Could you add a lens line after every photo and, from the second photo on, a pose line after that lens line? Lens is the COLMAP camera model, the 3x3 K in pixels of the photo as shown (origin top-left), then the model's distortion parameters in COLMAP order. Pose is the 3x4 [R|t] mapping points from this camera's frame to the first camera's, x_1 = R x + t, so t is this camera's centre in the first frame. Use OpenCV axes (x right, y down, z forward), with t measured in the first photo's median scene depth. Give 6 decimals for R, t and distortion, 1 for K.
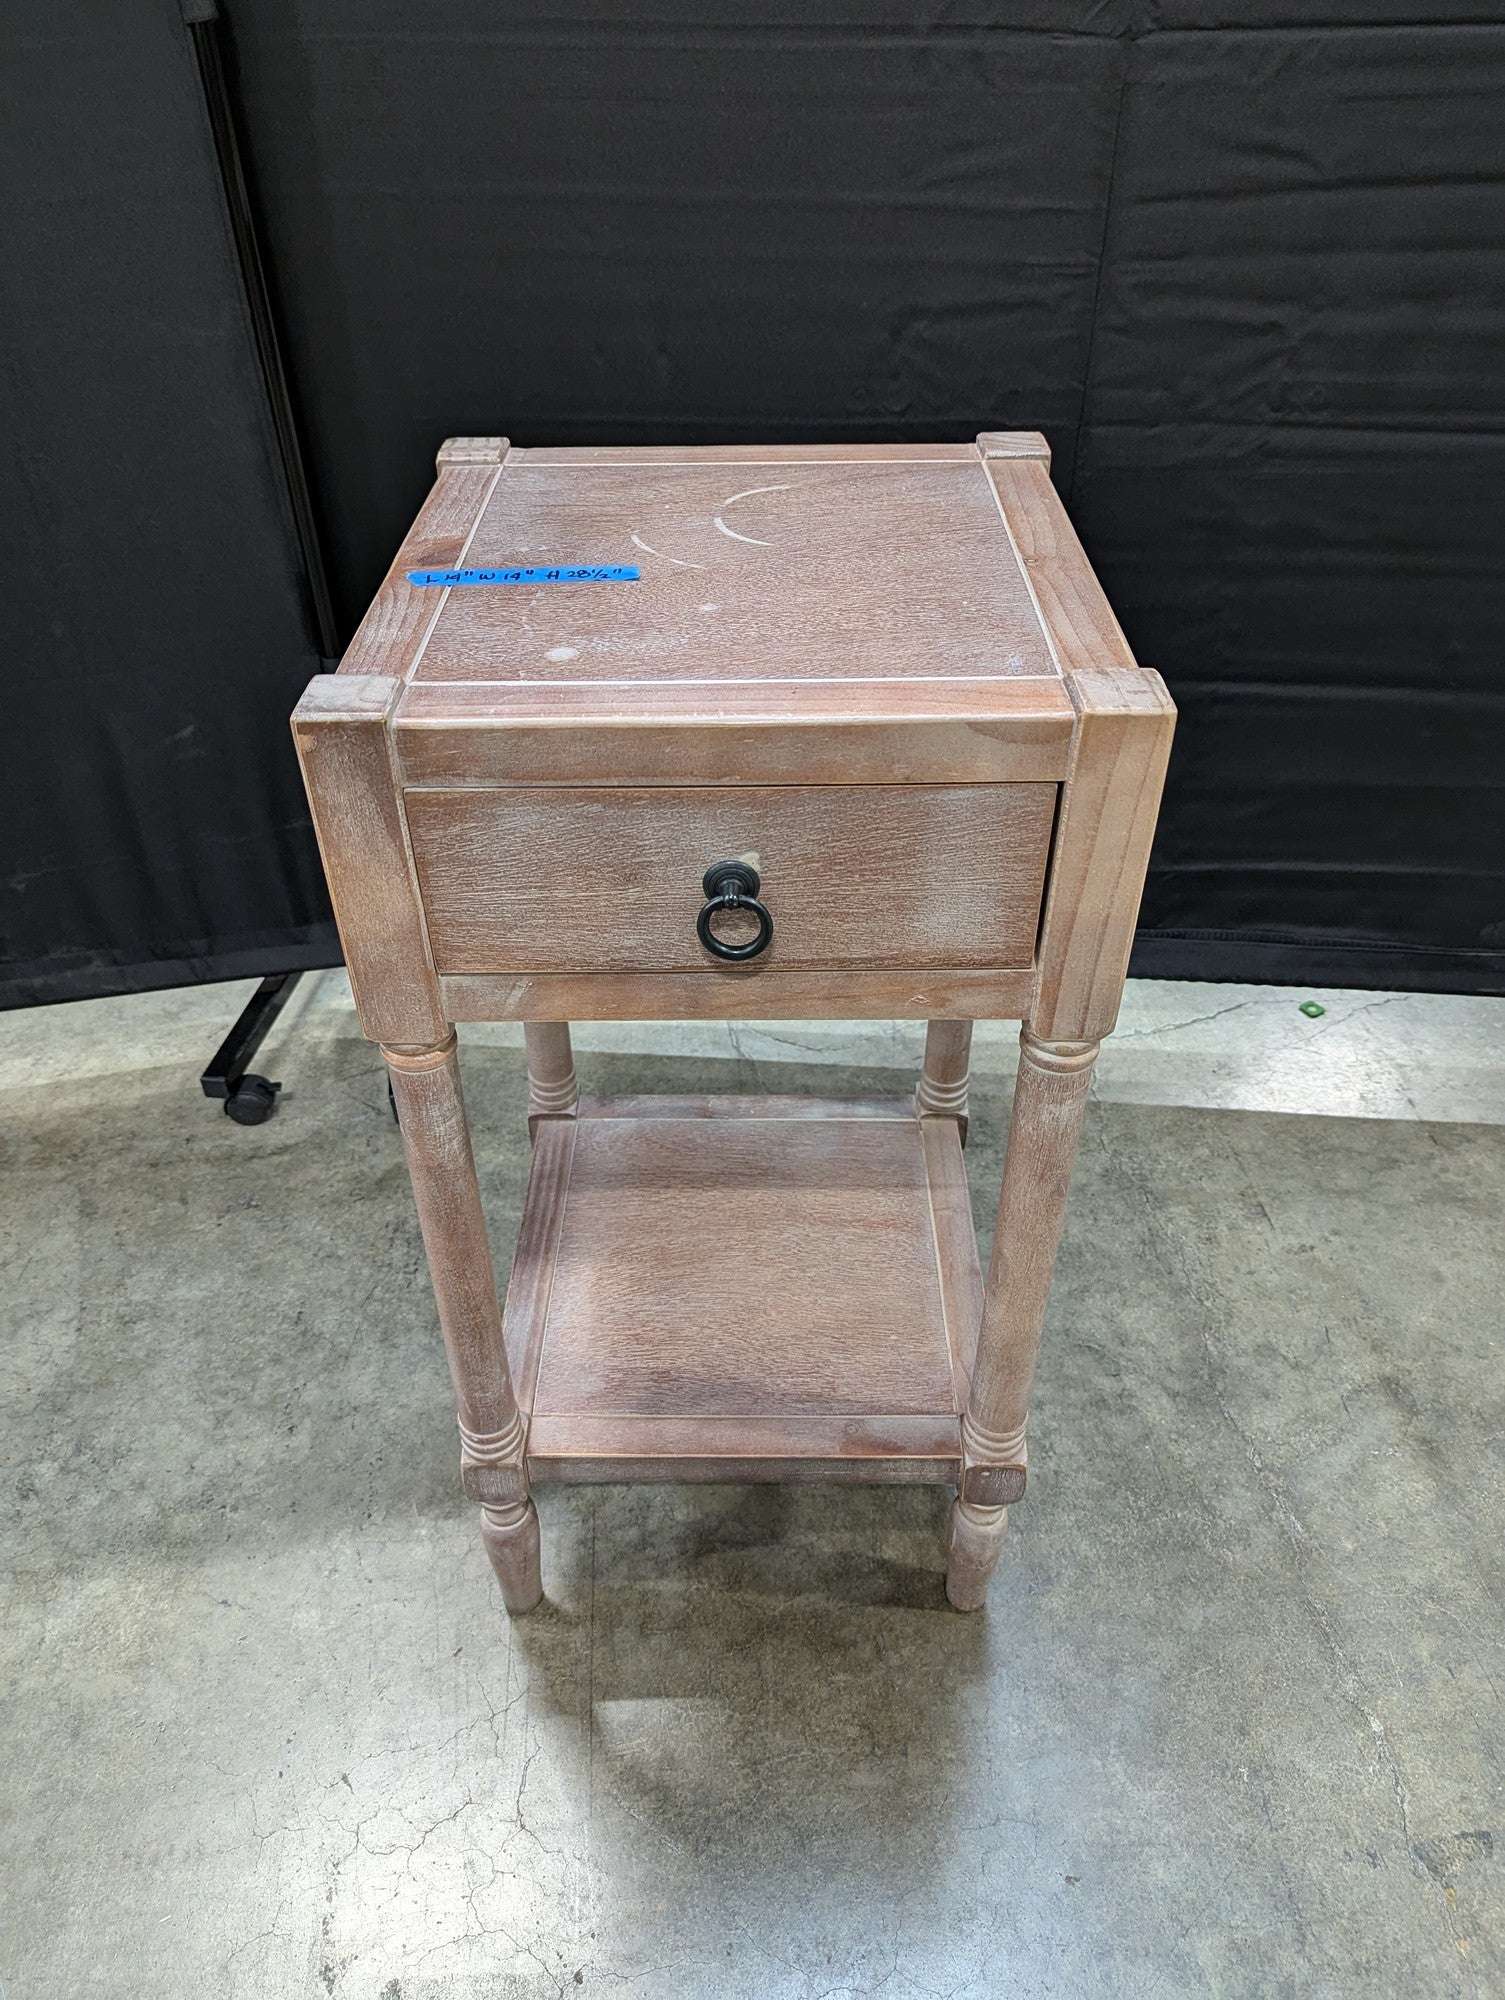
lens RADIAL K [[1415.8, 0, 740.8], [0, 1415.8, 1008.7], [0, 0, 1]] dist [0.022679, -0.002304]
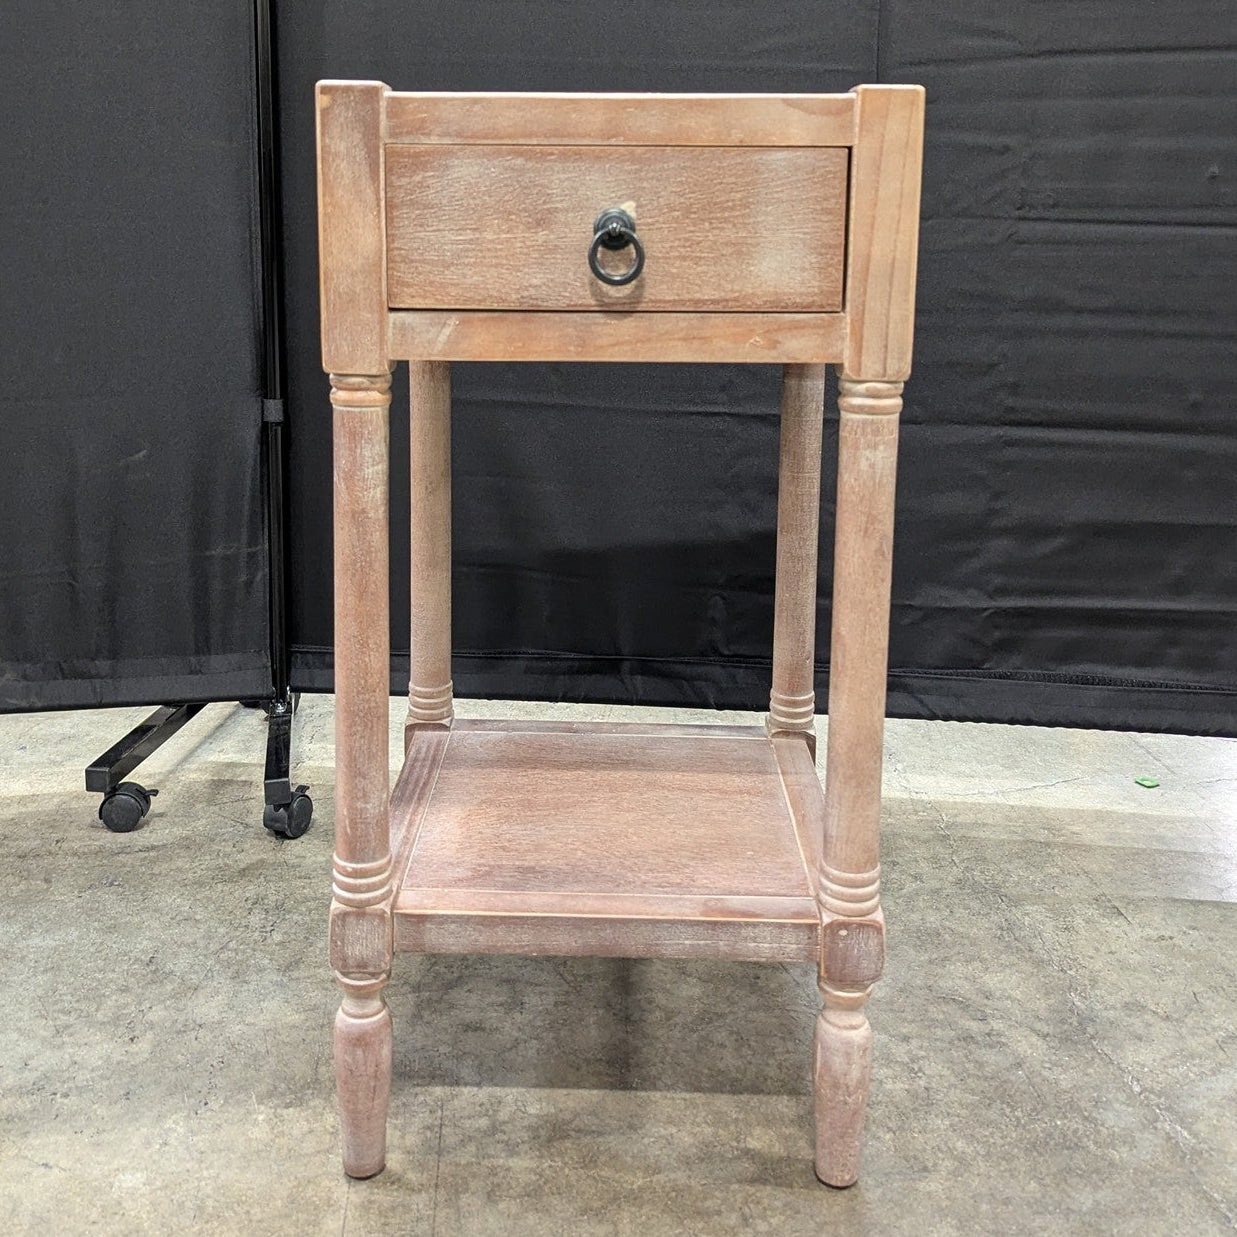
lens RADIAL K [[1526.0, 0, 578.3], [0, 1526.0, 574.1], [0, 0, 1]] dist [0.068871, -0.131587]
pose [[0.999668, 0.024463, -0.008036, -0.012866], [-0.025269, 0.872025, -0.488808, 0.549193], [-0.004950, 0.488849, 0.872354, -0.072715]]
